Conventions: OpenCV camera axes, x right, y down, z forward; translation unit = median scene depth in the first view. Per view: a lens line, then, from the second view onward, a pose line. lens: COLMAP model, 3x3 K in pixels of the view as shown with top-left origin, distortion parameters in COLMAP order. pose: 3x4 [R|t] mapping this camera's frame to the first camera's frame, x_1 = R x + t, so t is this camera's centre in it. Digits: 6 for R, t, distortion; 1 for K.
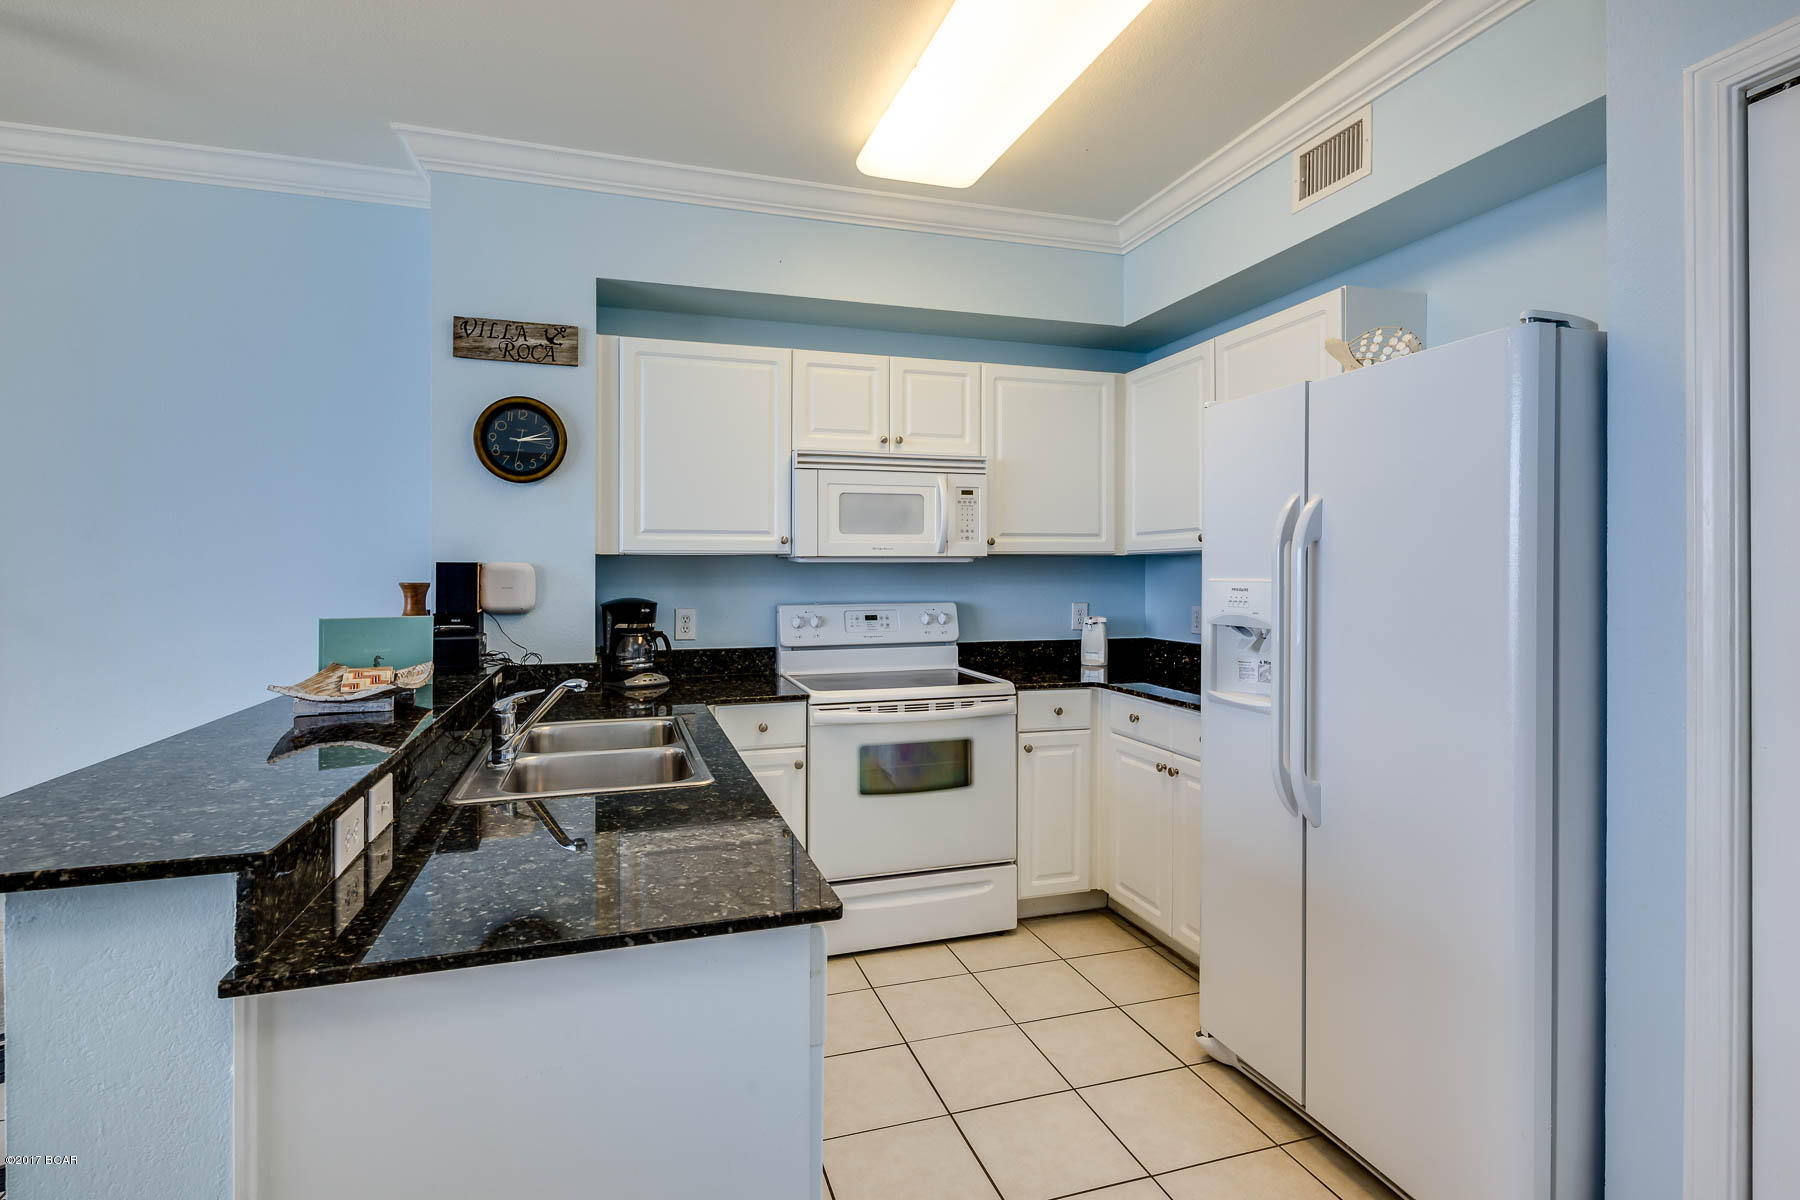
lens RADIAL K [[877.5, 0, 889.5], [0, 877.5, 589.5], [0, 0, 1]] dist [-0.002229, -0.001280]
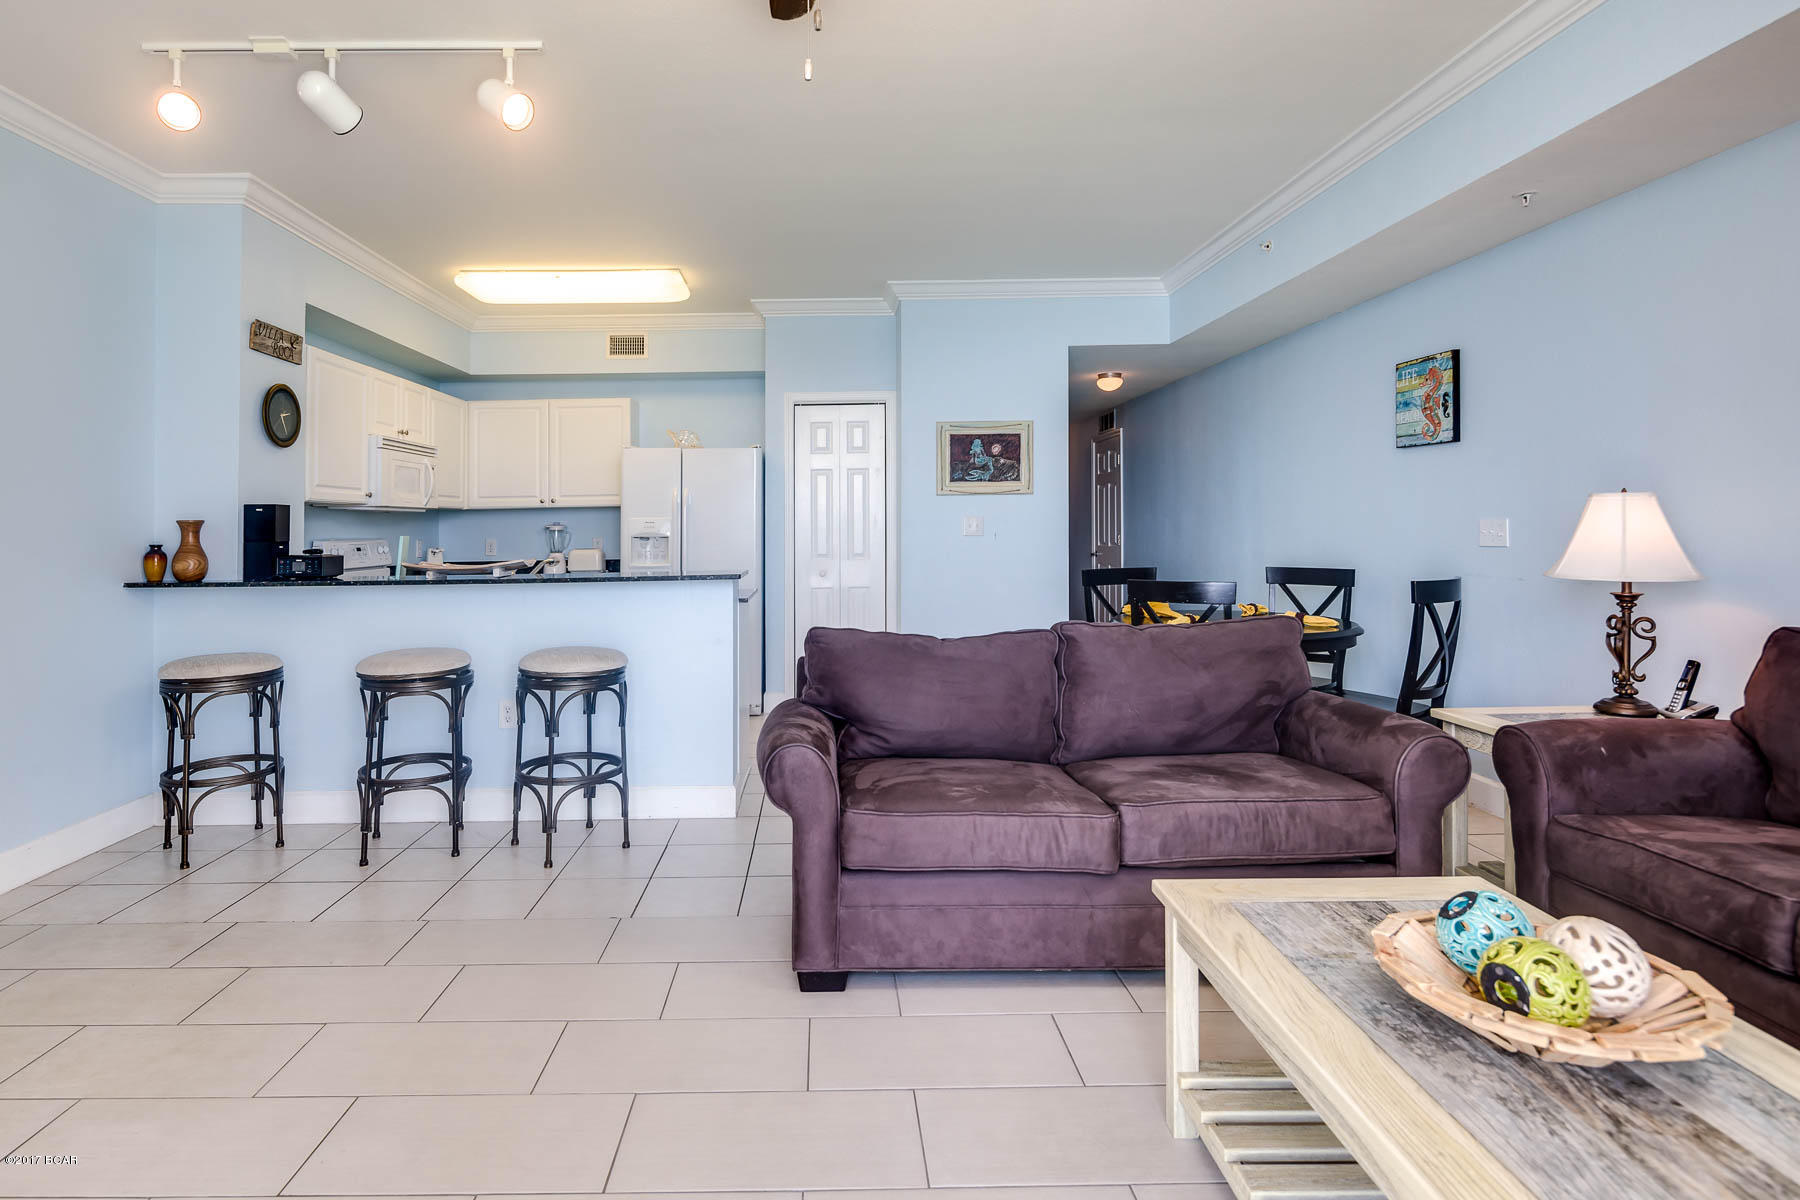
lens RADIAL K [[926.3, 0, 836.2], [0, 926.3, 528.5], [0, 0, 1]] dist [-0.000272, -0.000276]
pose [[0.284210, -0.004725, 0.958750, -1.510197], [0.036645, 0.999311, -0.005938, 0.040741], [-0.958061, 0.036821, 0.284188, -0.207453]]
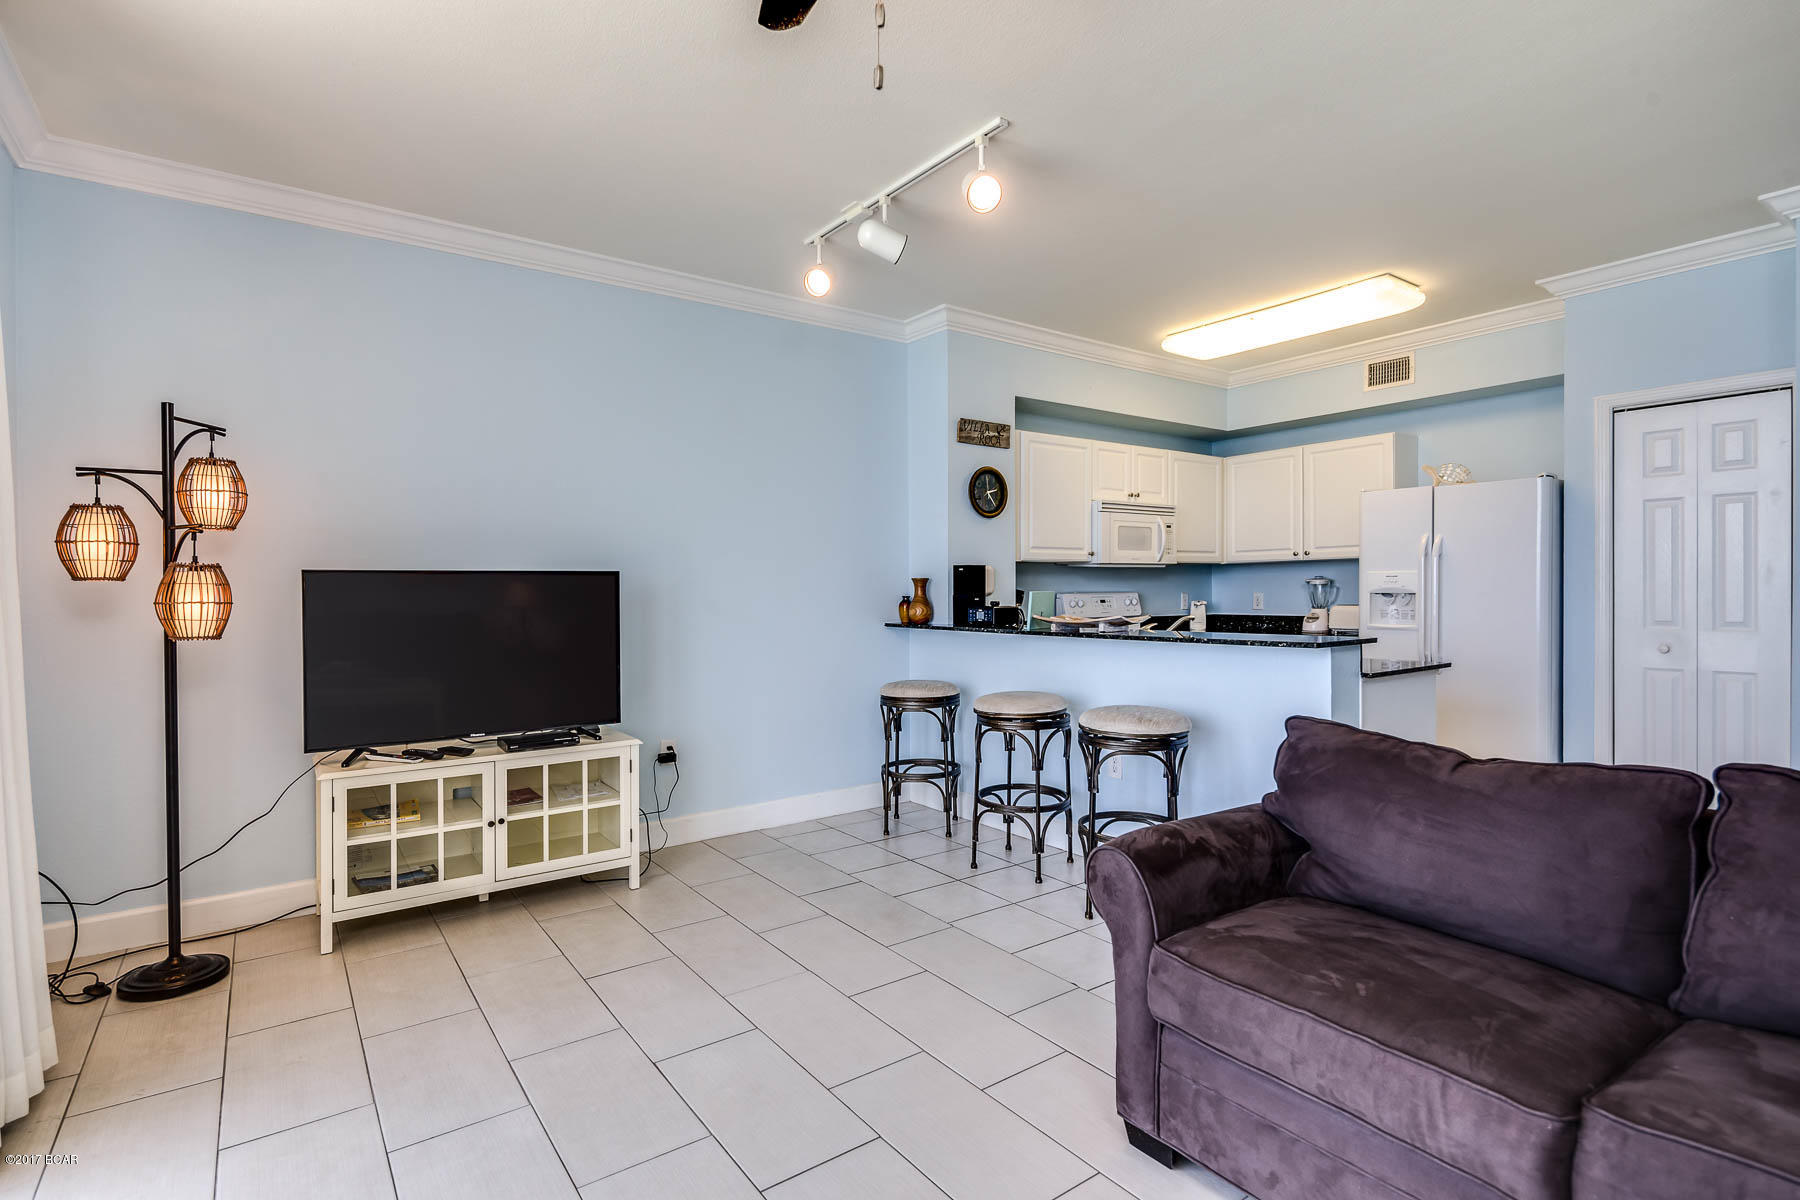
lens RADIAL K [[877.5, 0, 889.5], [0, 877.5, 589.5], [0, 0, 1]] dist [-0.002229, -0.001280]
pose [[0.946440, -0.010293, 0.322715, -1.107728], [0.018486, 0.999580, -0.022334, 0.044572], [-0.322350, 0.027103, 0.946232, -0.490313]]
